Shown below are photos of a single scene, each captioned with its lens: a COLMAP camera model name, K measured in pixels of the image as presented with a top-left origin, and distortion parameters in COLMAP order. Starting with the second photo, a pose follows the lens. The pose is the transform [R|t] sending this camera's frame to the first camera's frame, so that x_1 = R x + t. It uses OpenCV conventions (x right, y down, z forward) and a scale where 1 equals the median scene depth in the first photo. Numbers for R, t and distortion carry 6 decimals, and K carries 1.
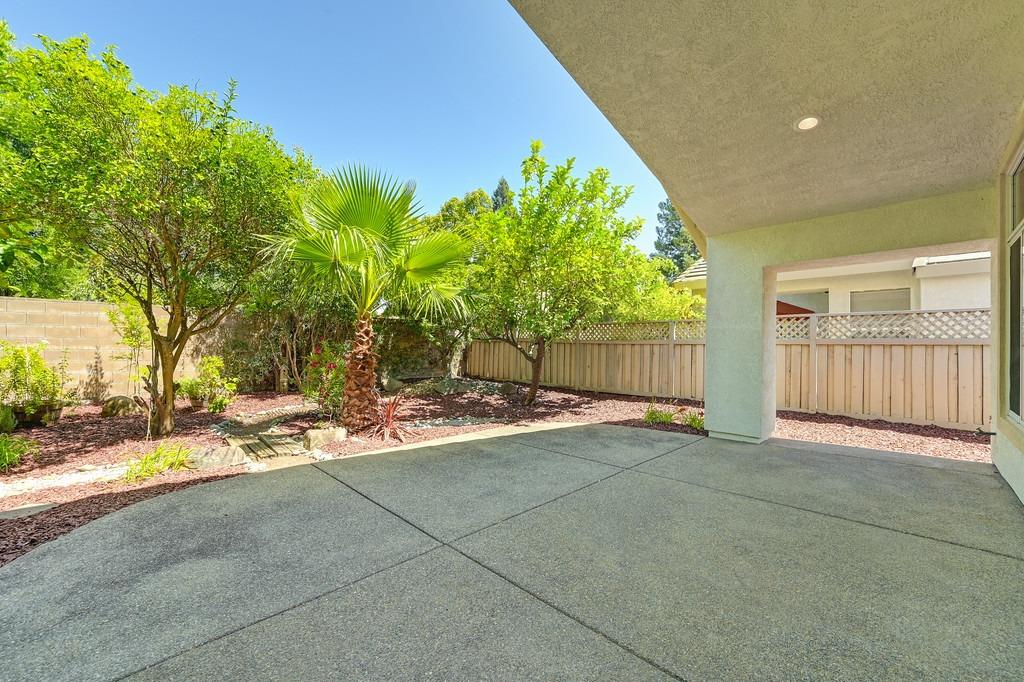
lens RADIAL K [[406.9, 0, 512.3], [0, 406.9, 342.8], [0, 0, 1]] dist [-0.001599, -0.001262]
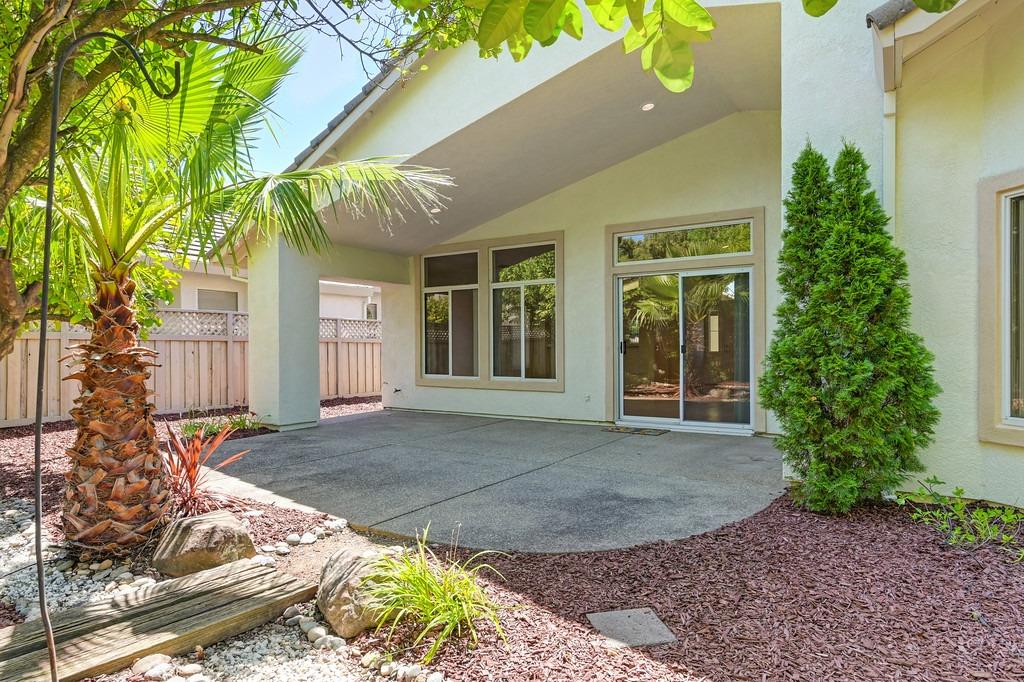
lens RADIAL K [[608.9, 0, 512.4], [0, 608.9, 344.7], [0, 0, 1]] dist [-0.001136, -0.000068]
pose [[-0.218431, -0.001668, 0.975851, -1.963822], [-0.010688, 0.999943, -0.000684, 0.013066], [-0.975794, -0.010579, -0.218436, 1.320777]]
